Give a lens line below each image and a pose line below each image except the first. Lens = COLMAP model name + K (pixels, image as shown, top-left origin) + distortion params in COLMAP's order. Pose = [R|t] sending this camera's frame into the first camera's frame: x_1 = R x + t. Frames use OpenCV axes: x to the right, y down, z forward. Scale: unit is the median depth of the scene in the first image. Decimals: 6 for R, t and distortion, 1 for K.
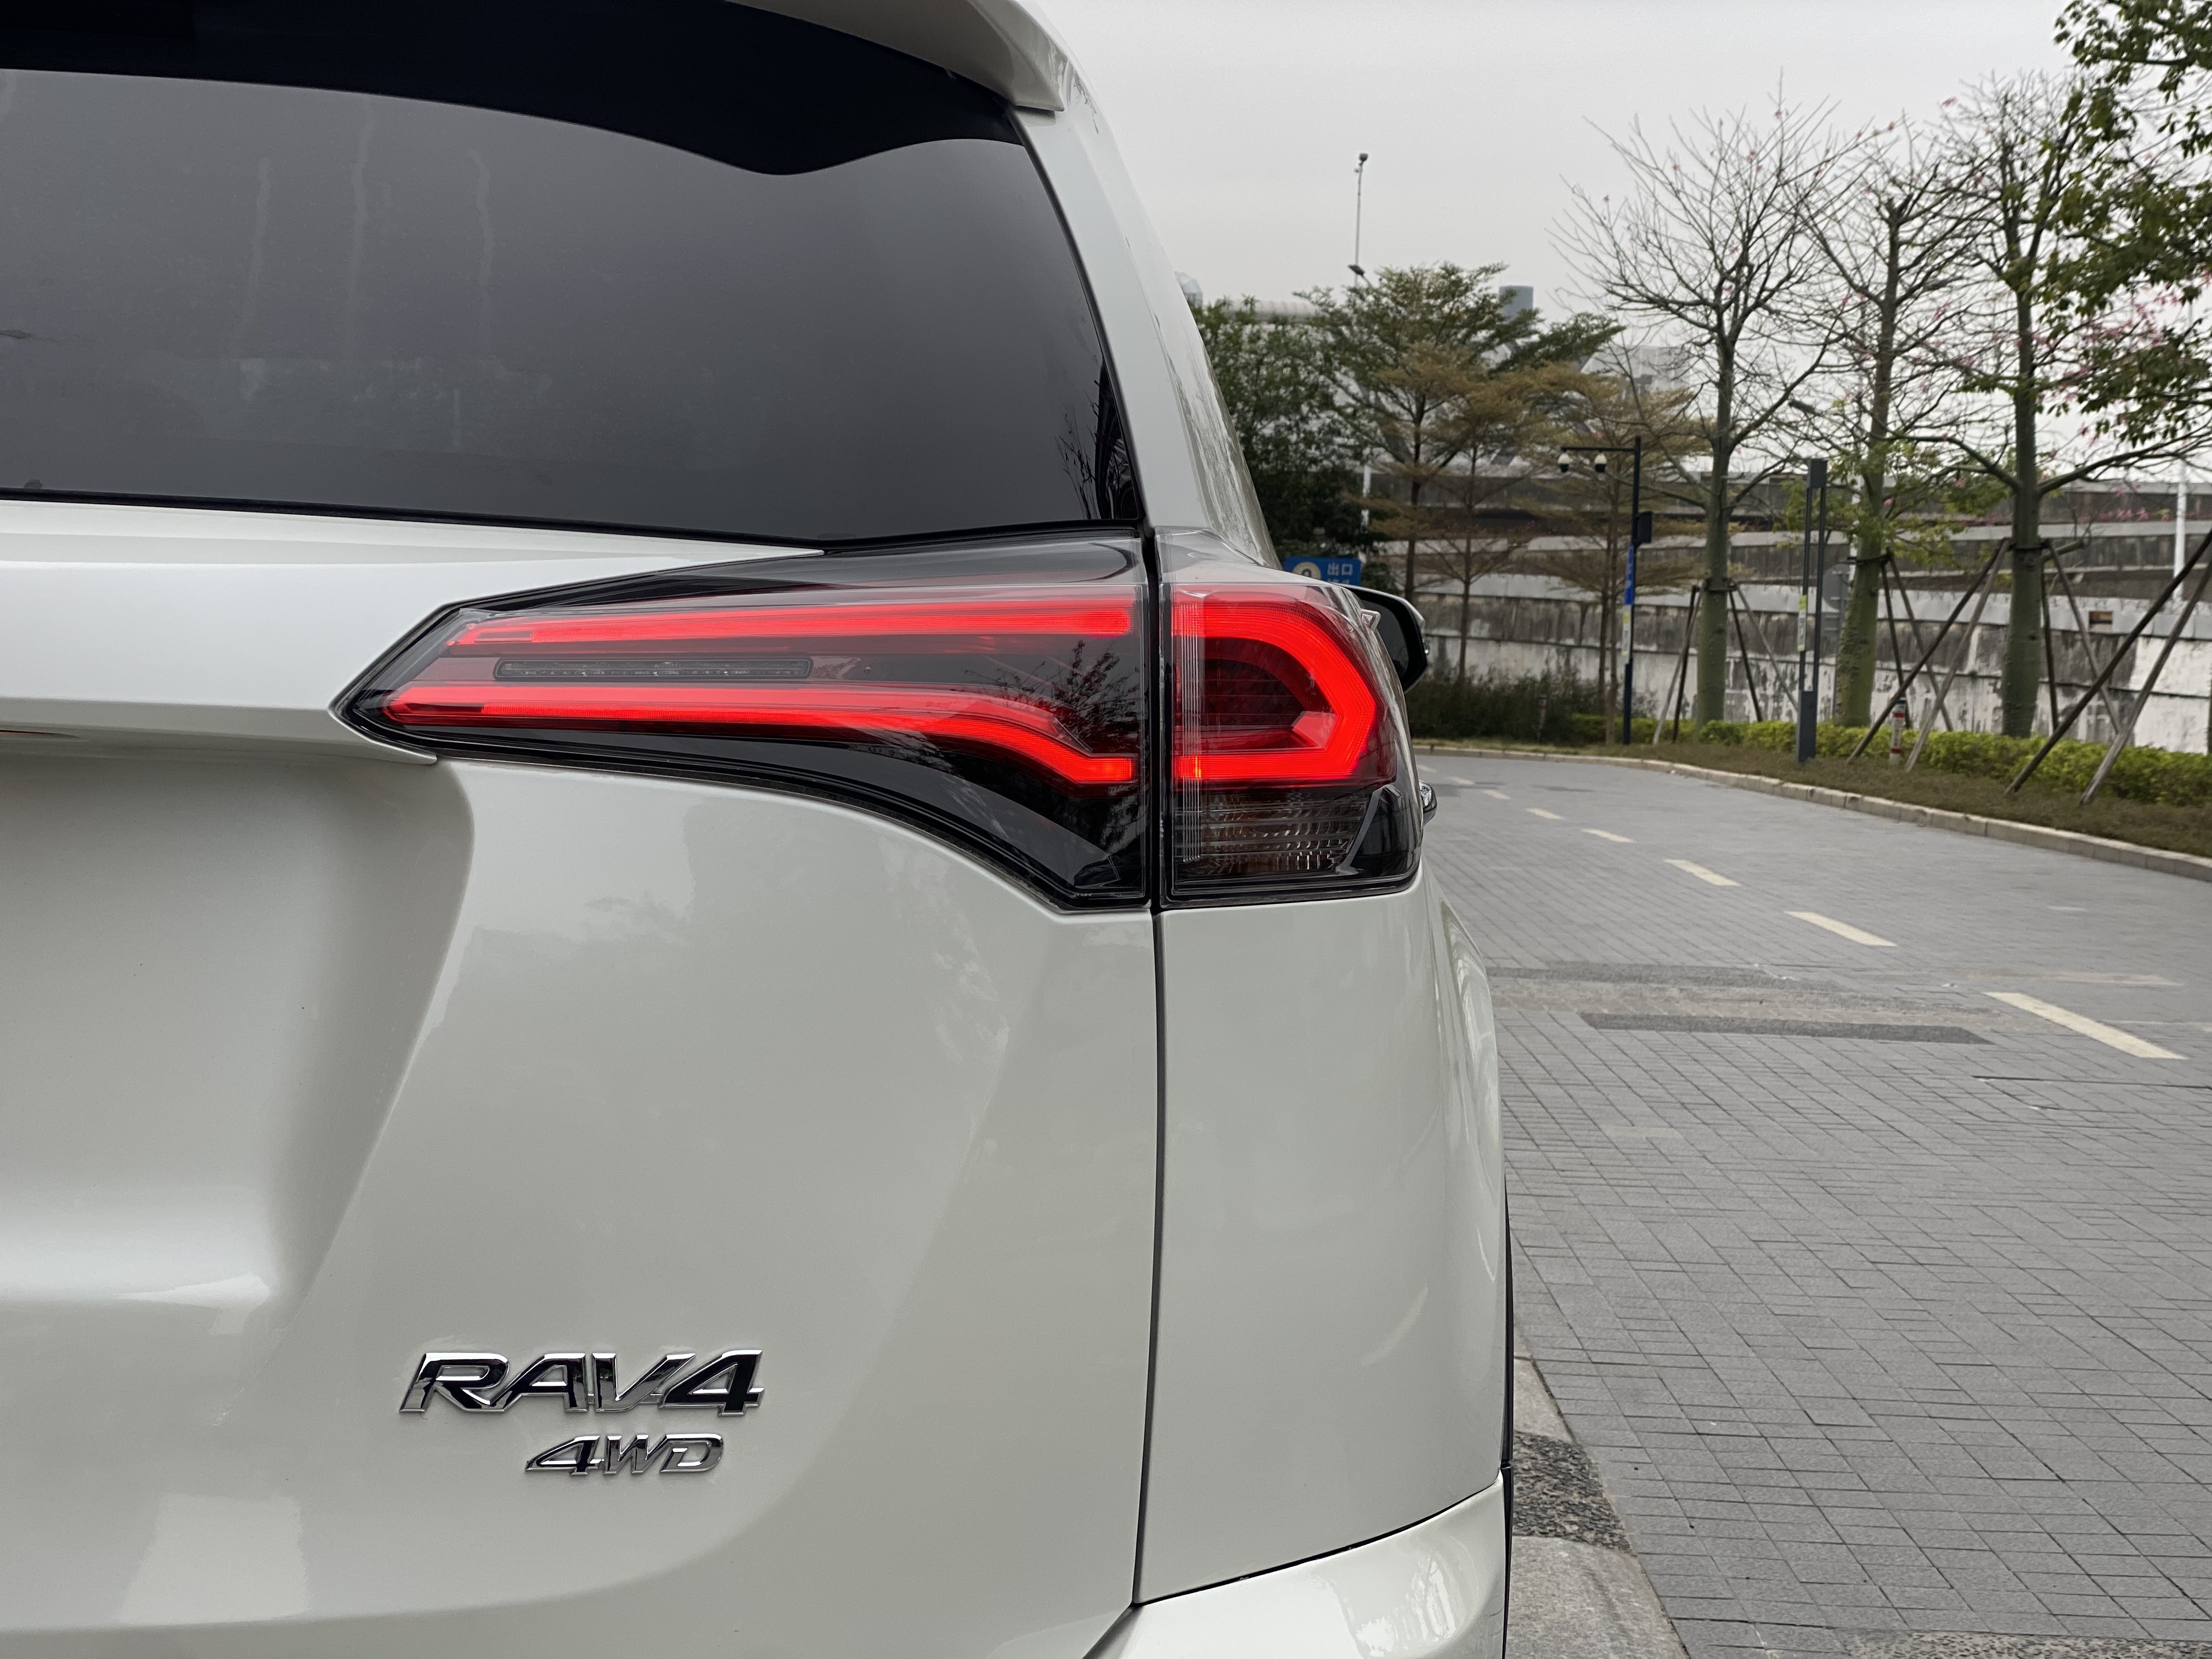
lens RADIAL K [[3306.1, 0, 1137.2], [0, 3306.1, 827.7], [0, 0, 1]] dist [0.100871, -0.057213]
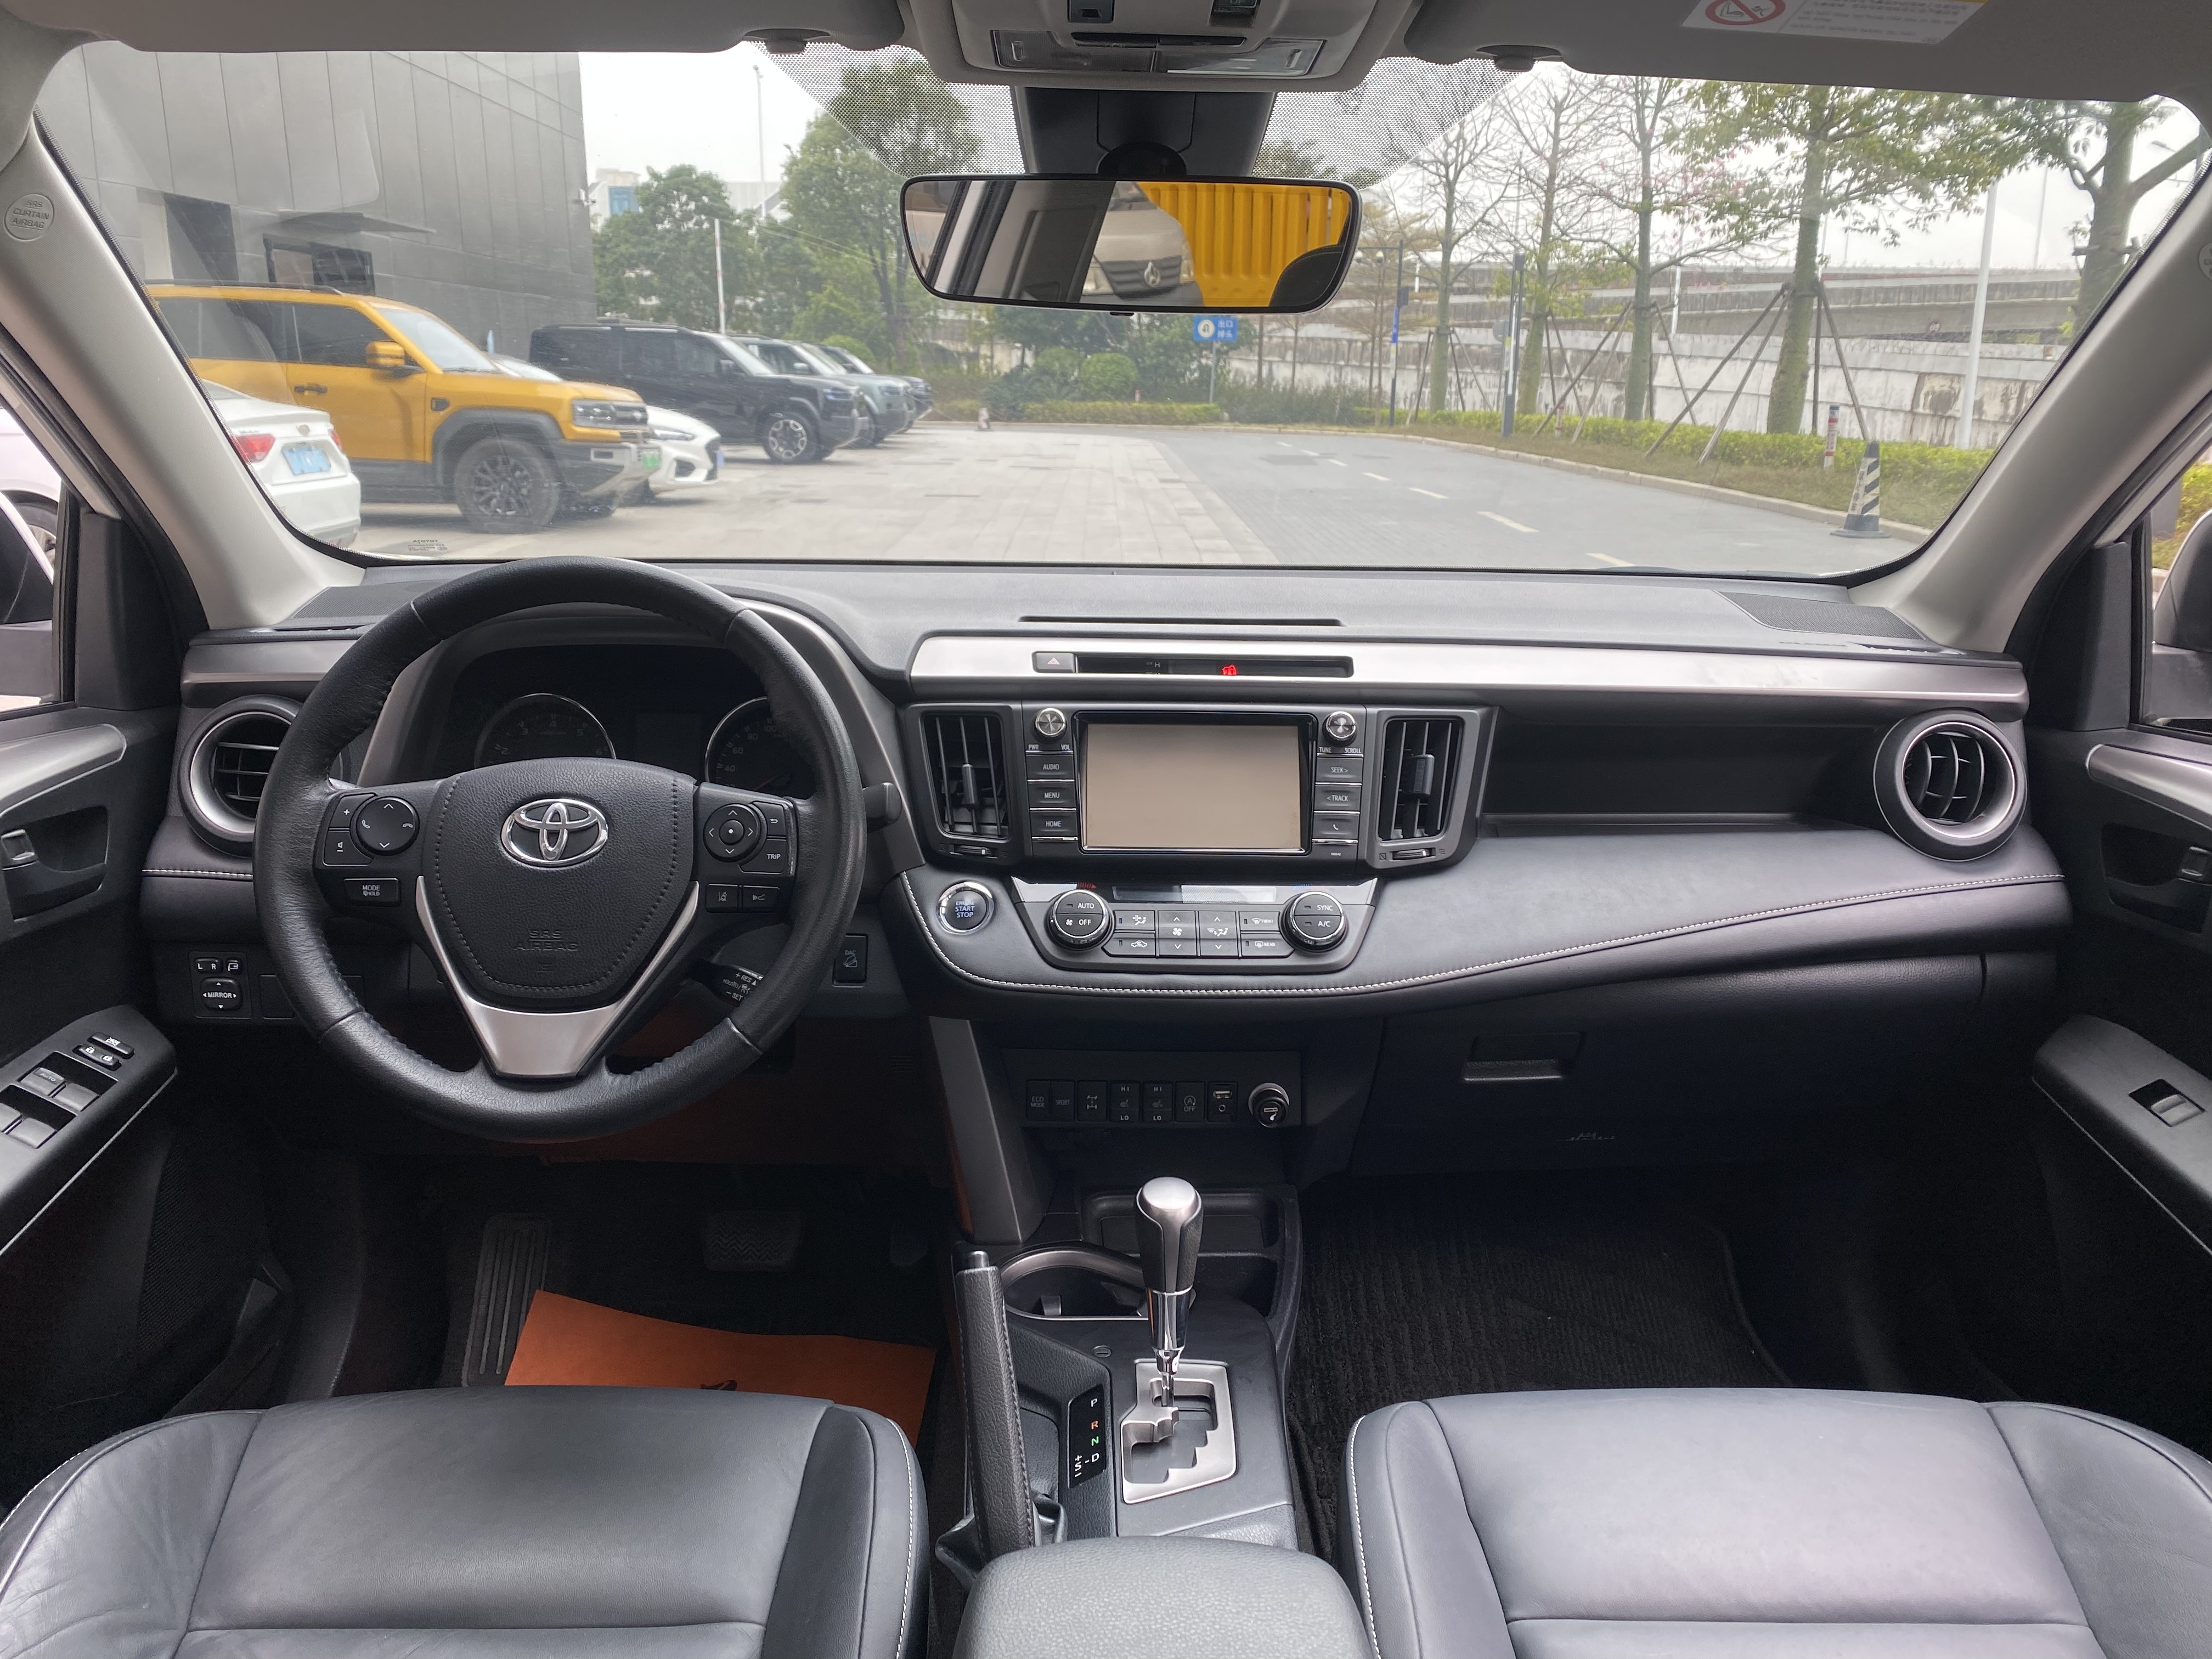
lens RADIAL K [[1702.5, 0, 1134.9], [0, 1702.5, 791.8], [0, 0, 1]] dist [0.077915, -0.107779]
pose [[0.999550, -0.021945, 0.020464, -0.018814], [0.017688, 0.981837, 0.188899, -0.011060], [-0.024238, -0.188452, 0.981783, 0.092205]]
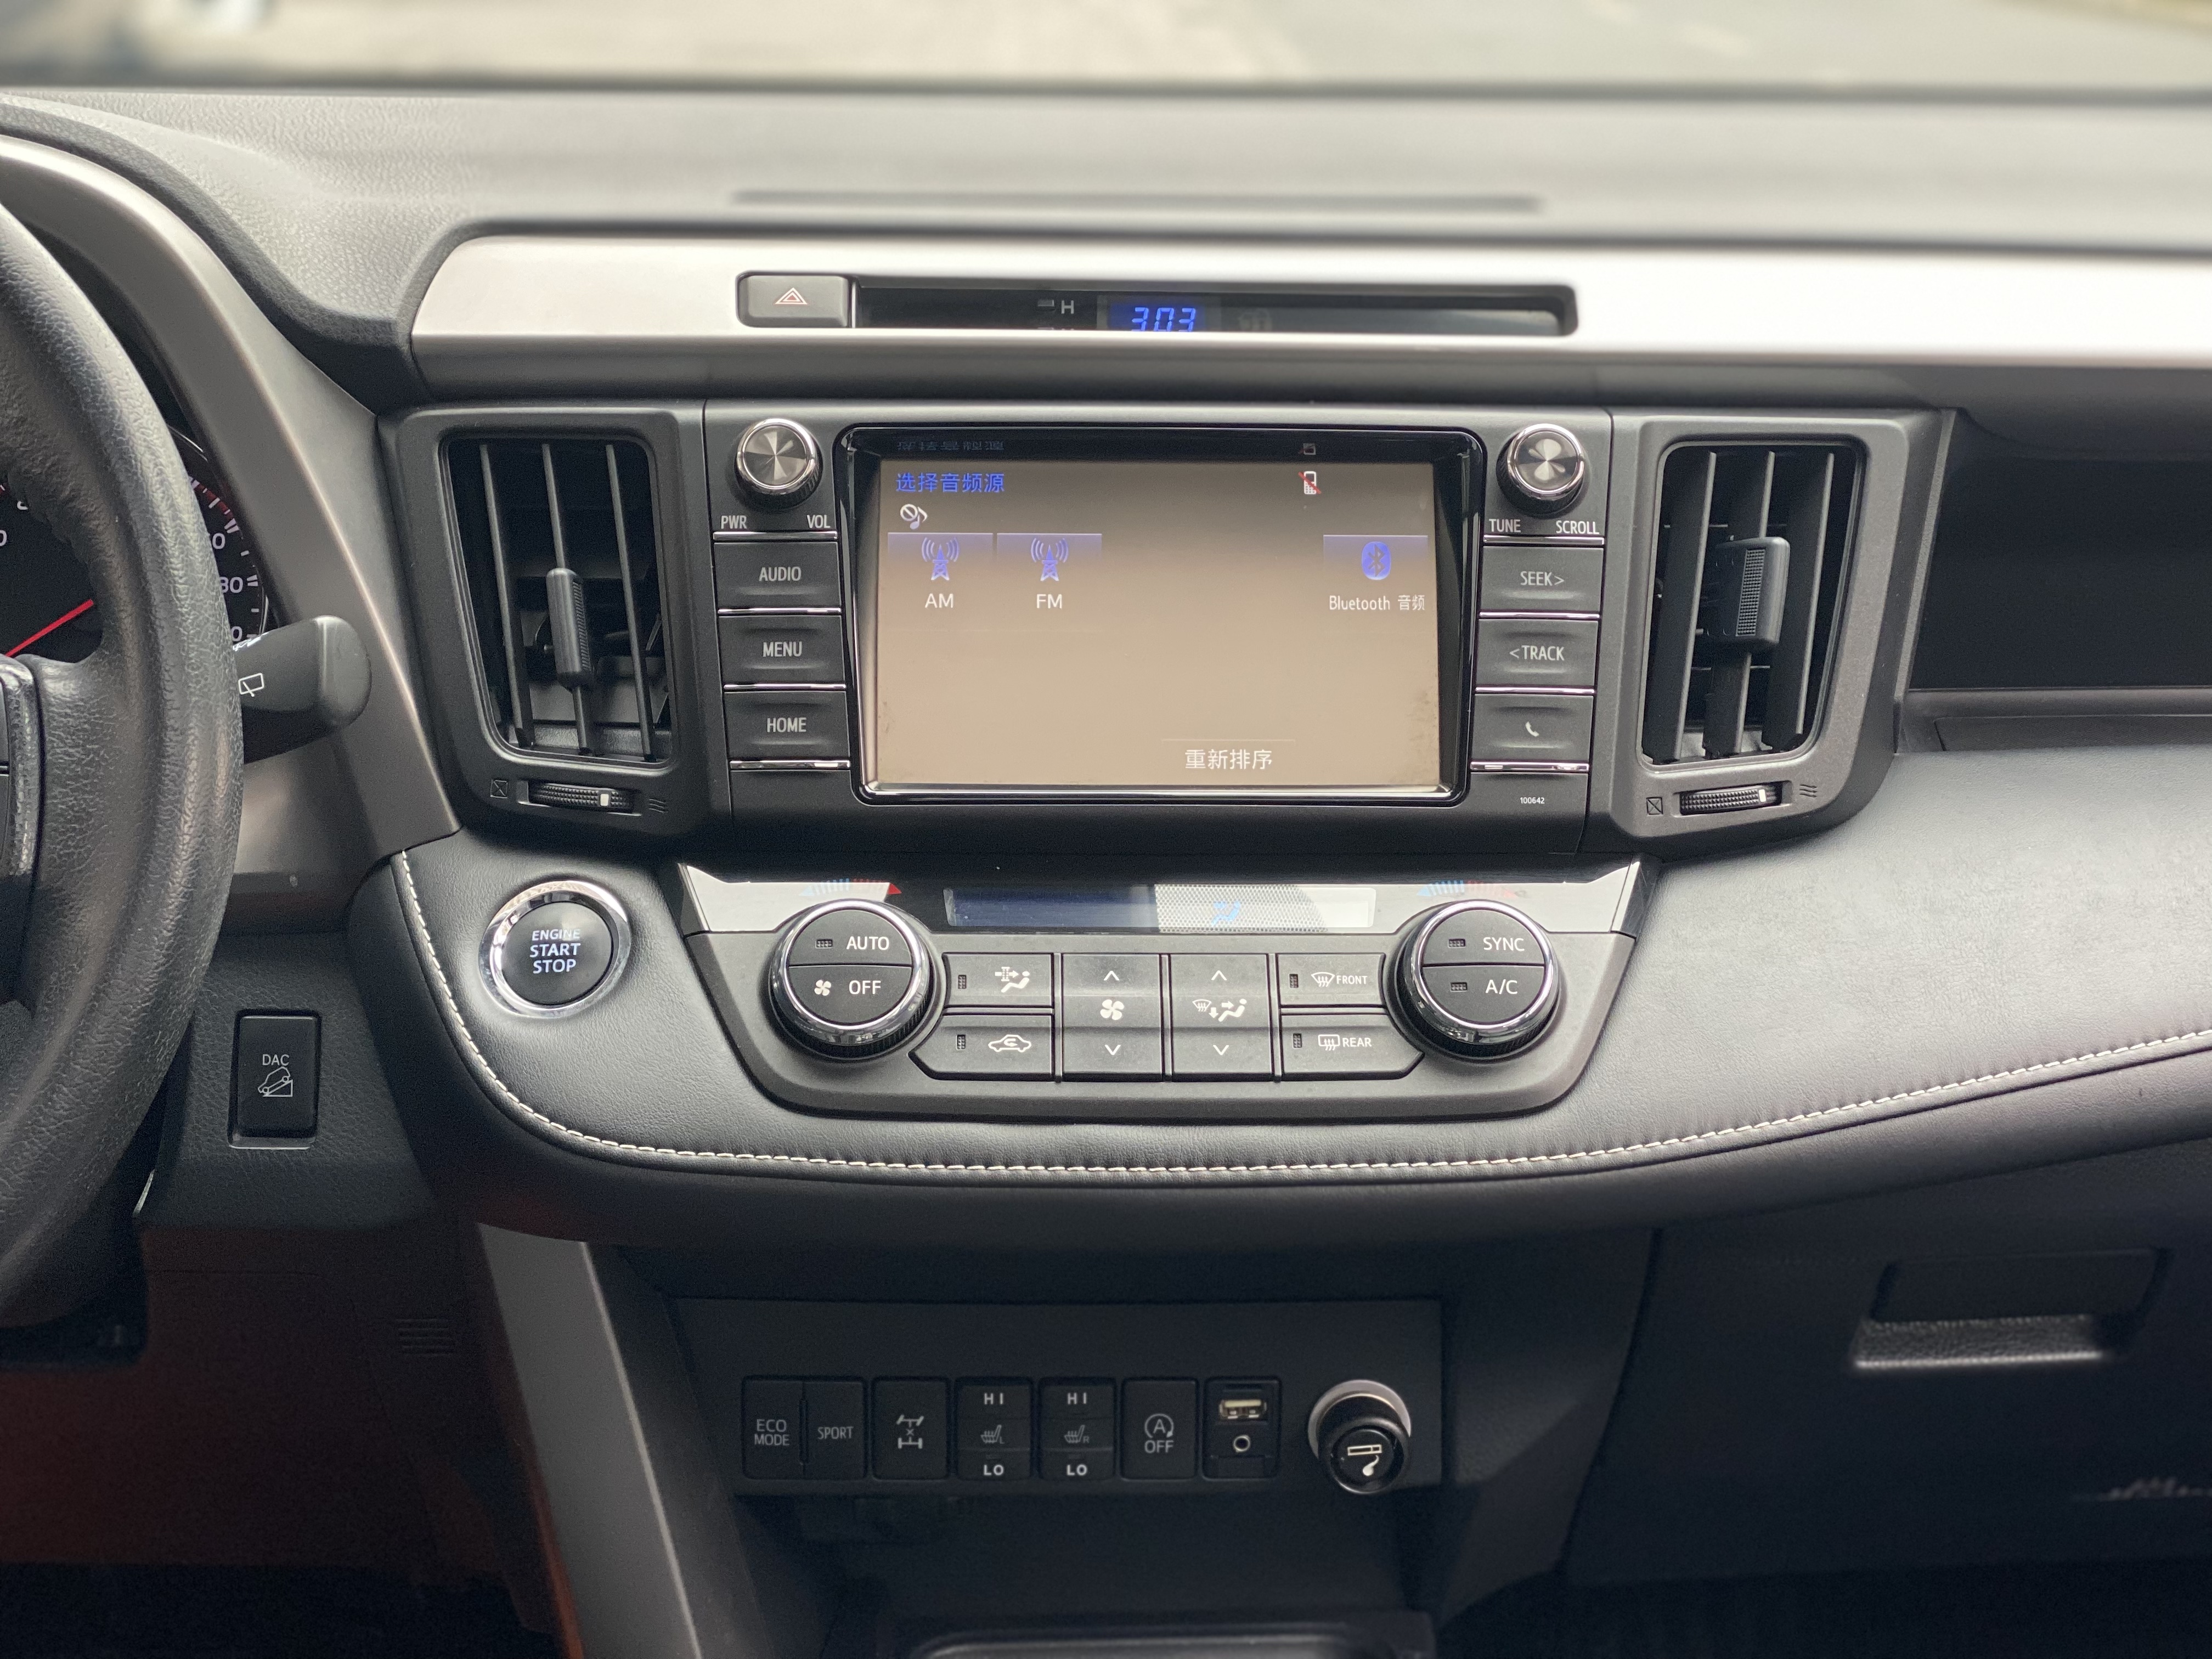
lens RADIAL K [[3306.1, 0, 1137.2], [0, 3306.1, 827.7], [0, 0, 1]] dist [0.100871, -0.057213]
pose [[0.999336, -0.028776, 0.022353, -0.017171], [0.022569, 0.970438, 0.240293, -0.008396], [-0.028607, -0.239629, 0.970443, 0.105026]]
